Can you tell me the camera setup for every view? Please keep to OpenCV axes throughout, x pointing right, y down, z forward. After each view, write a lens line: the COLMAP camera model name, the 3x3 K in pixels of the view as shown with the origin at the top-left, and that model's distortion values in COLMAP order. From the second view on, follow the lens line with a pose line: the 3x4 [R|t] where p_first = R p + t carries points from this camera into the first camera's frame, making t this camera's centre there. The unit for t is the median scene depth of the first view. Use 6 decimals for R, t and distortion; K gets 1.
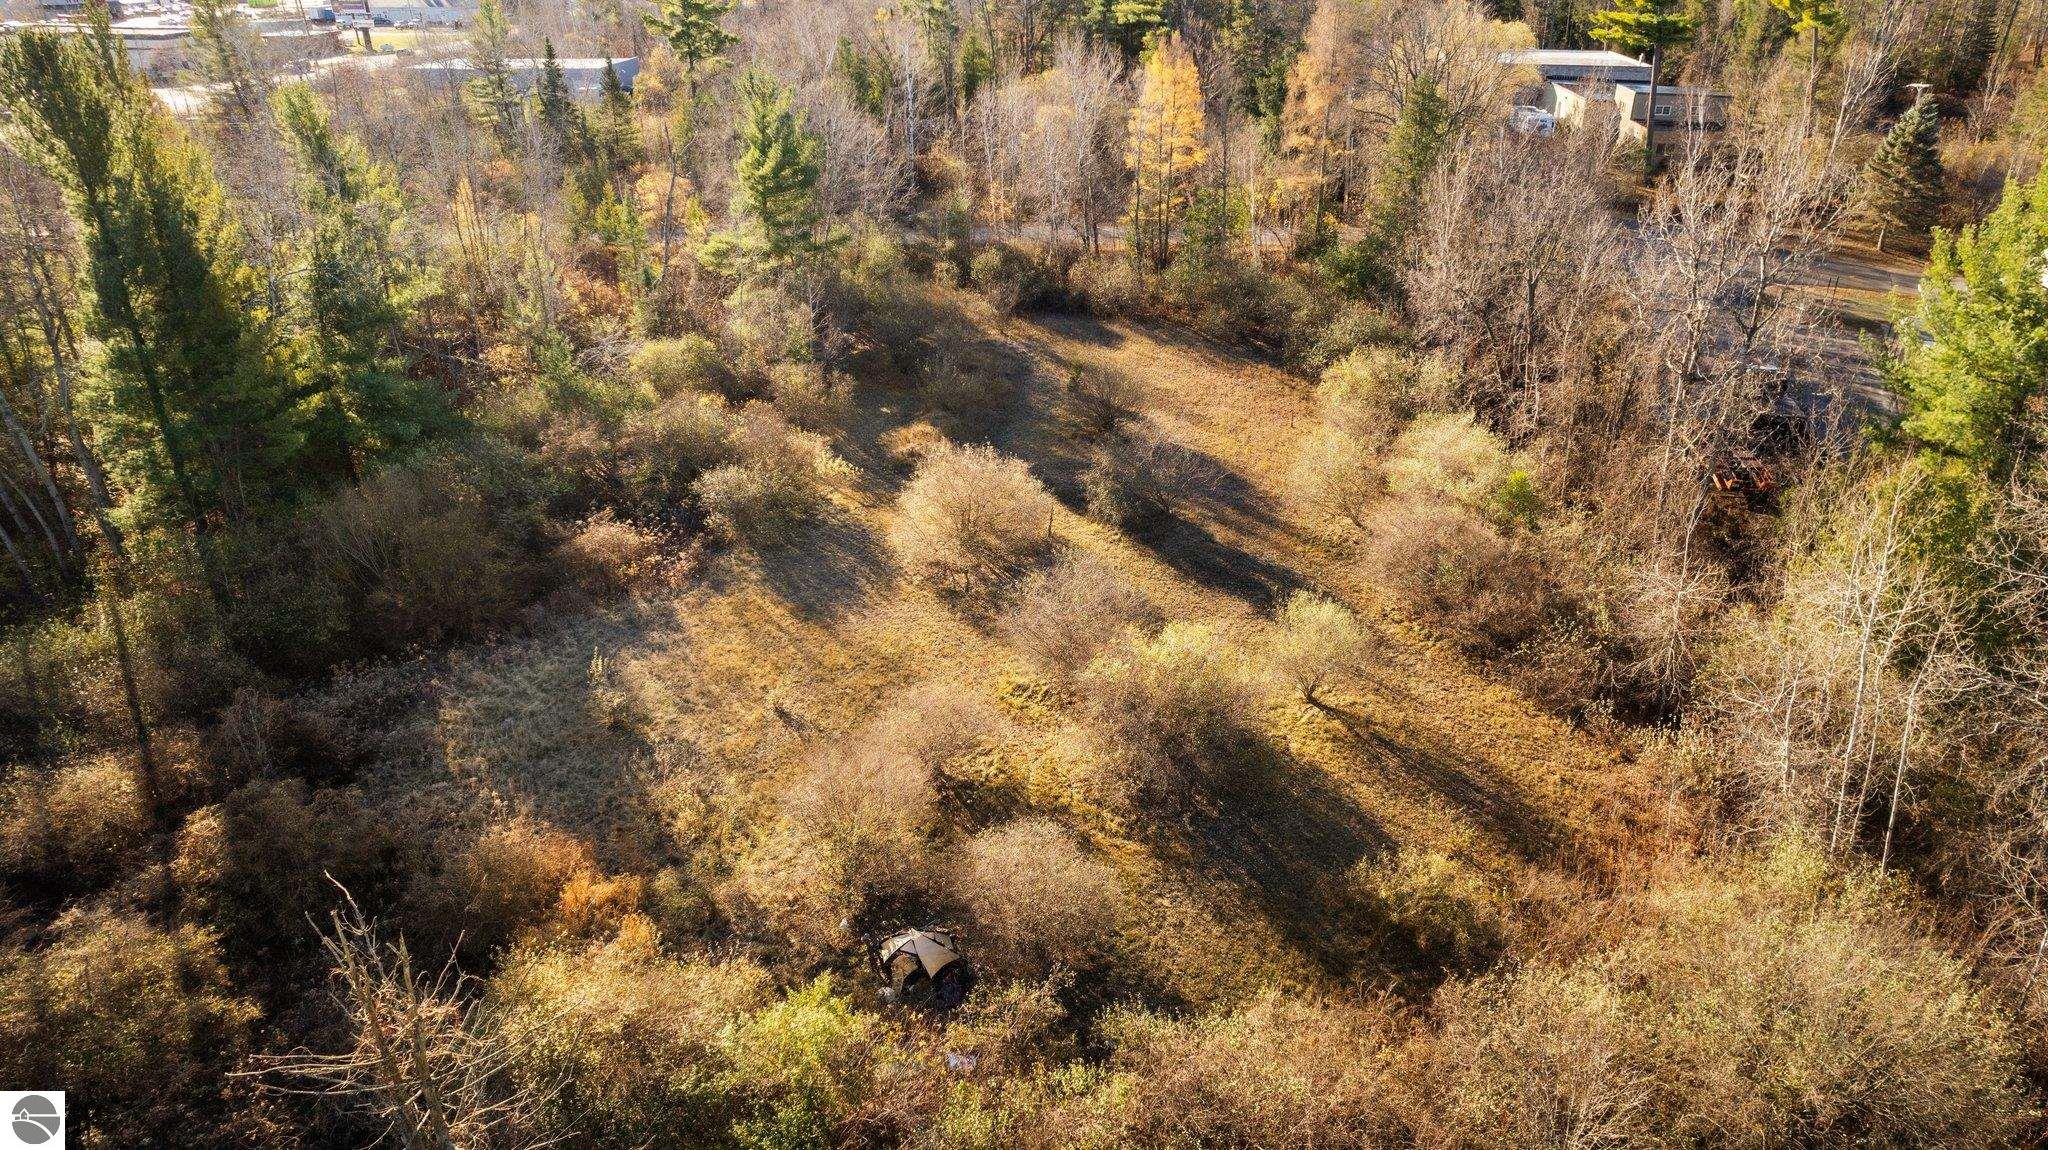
lens RADIAL K [[1389.4, 0, 1020.6], [0, 1389.4, 563.6], [0, 0, 1]] dist [-0.037737, 0.001141]
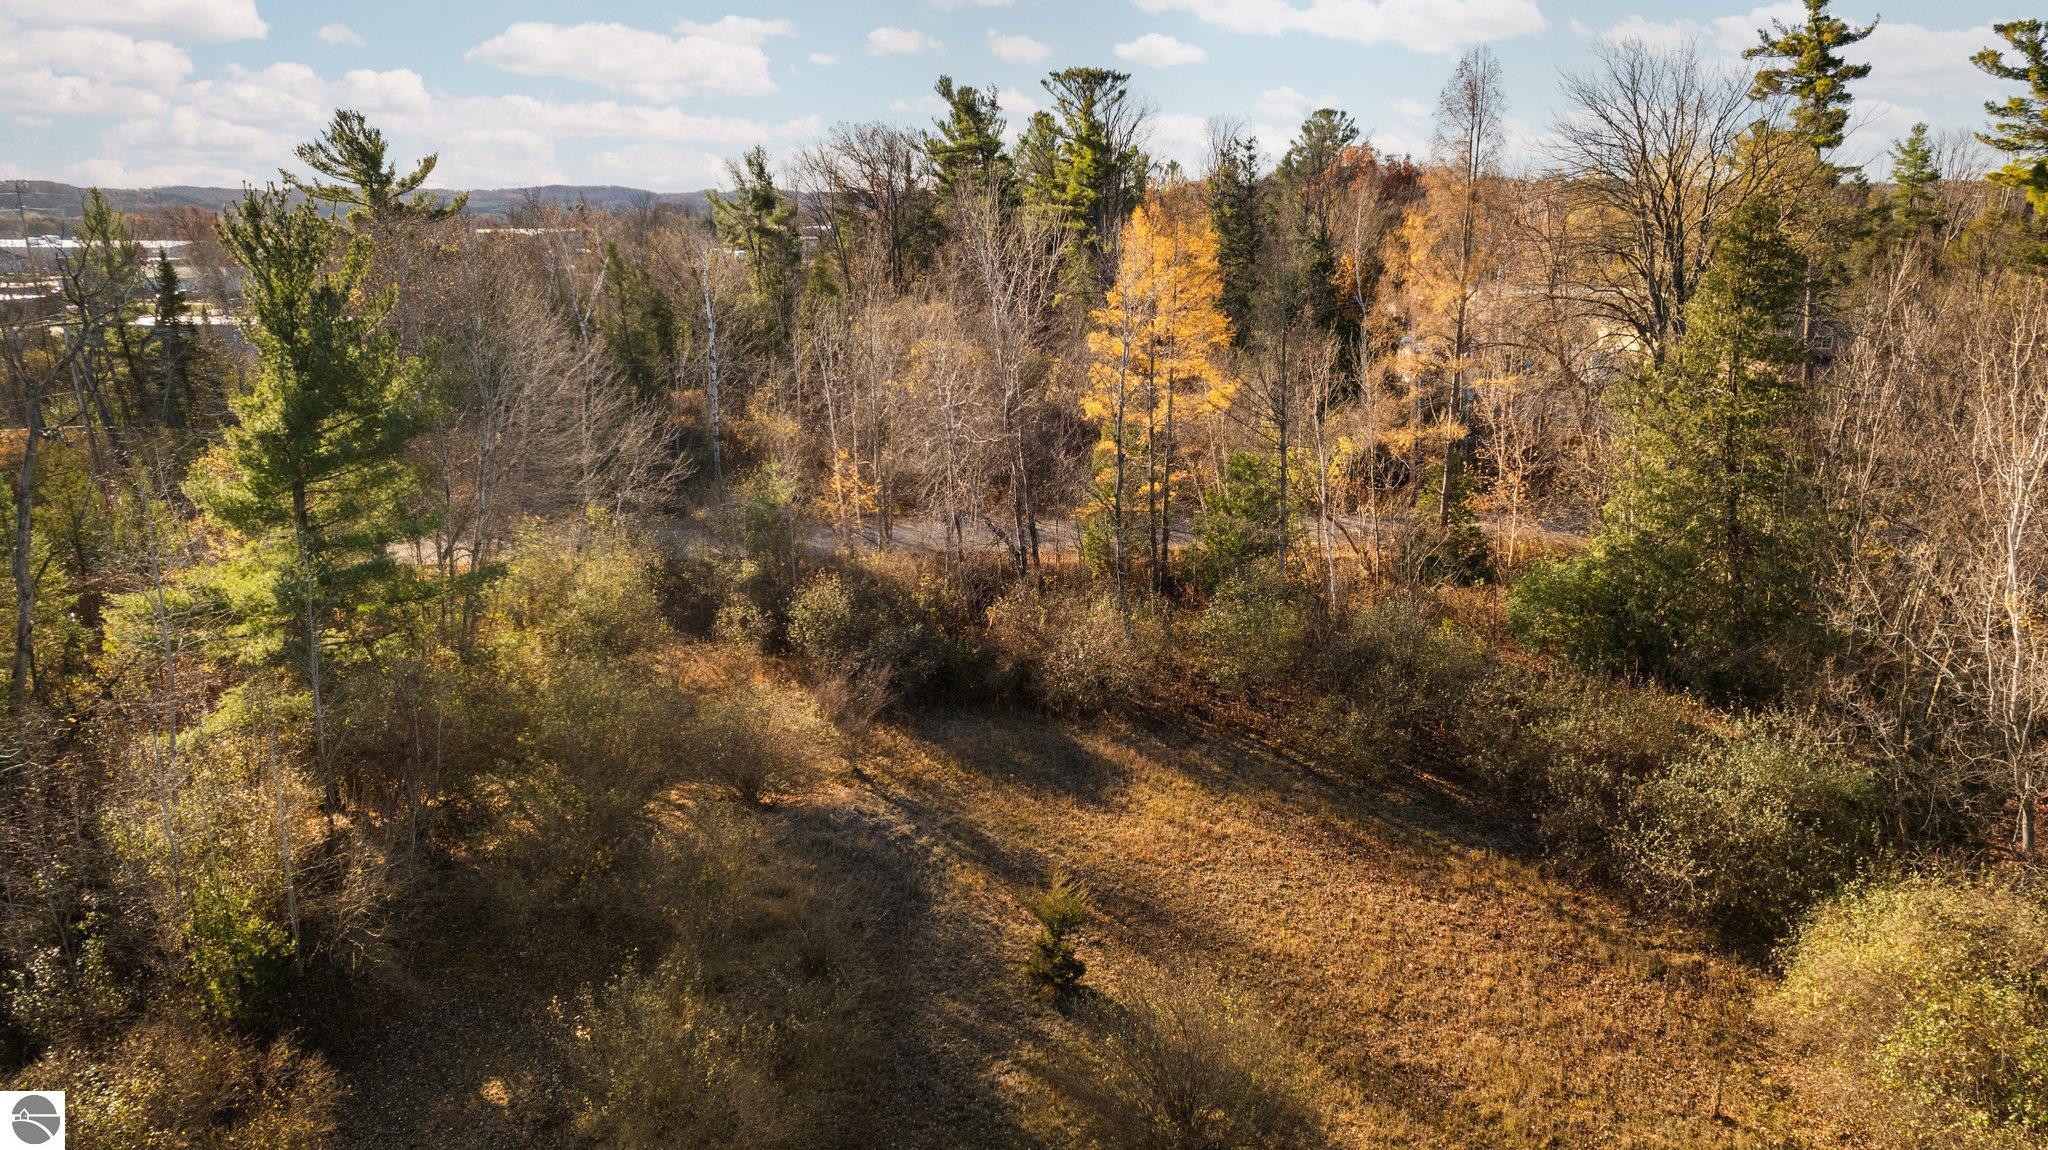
lens RADIAL K [[1389.4, 0, 1060.6], [0, 1389.4, 547.2], [0, 0, 1]] dist [-0.037737, 0.001141]
pose [[0.992535, -0.024046, 0.119562, 0.001069], [0.048324, 0.977665, -0.204537, -0.148259], [-0.111973, 0.208788, 0.971529, 0.569746]]
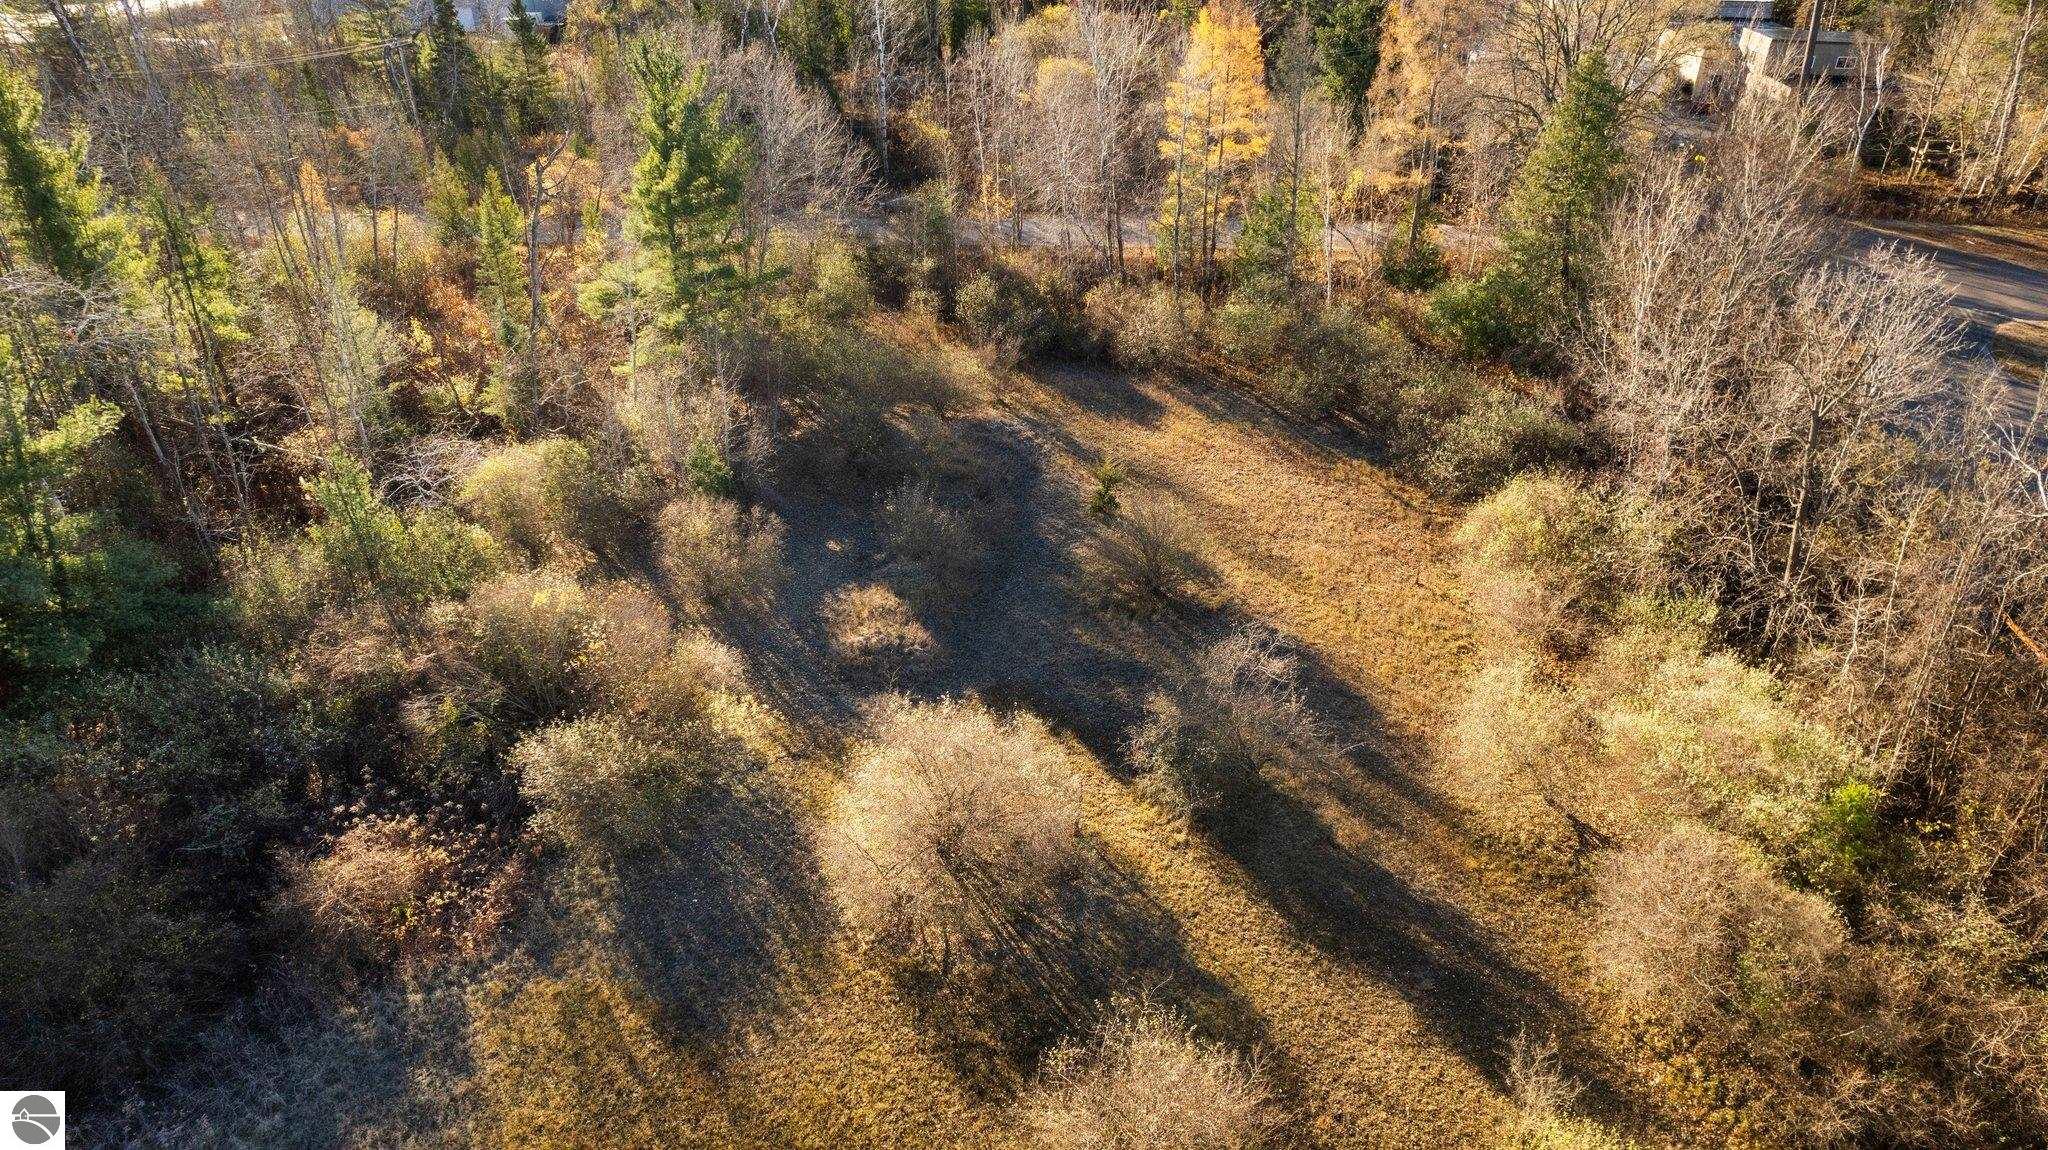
lens RADIAL K [[1389.4, 0, 1034.0], [0, 1389.4, 576.3], [0, 0, 1]] dist [-0.037737, 0.001141]
pose [[0.999910, -0.003507, 0.012968, -0.004583], [0.002587, 0.997521, 0.070322, -0.129812], [-0.013182, -0.070282, 0.997440, 0.266374]]
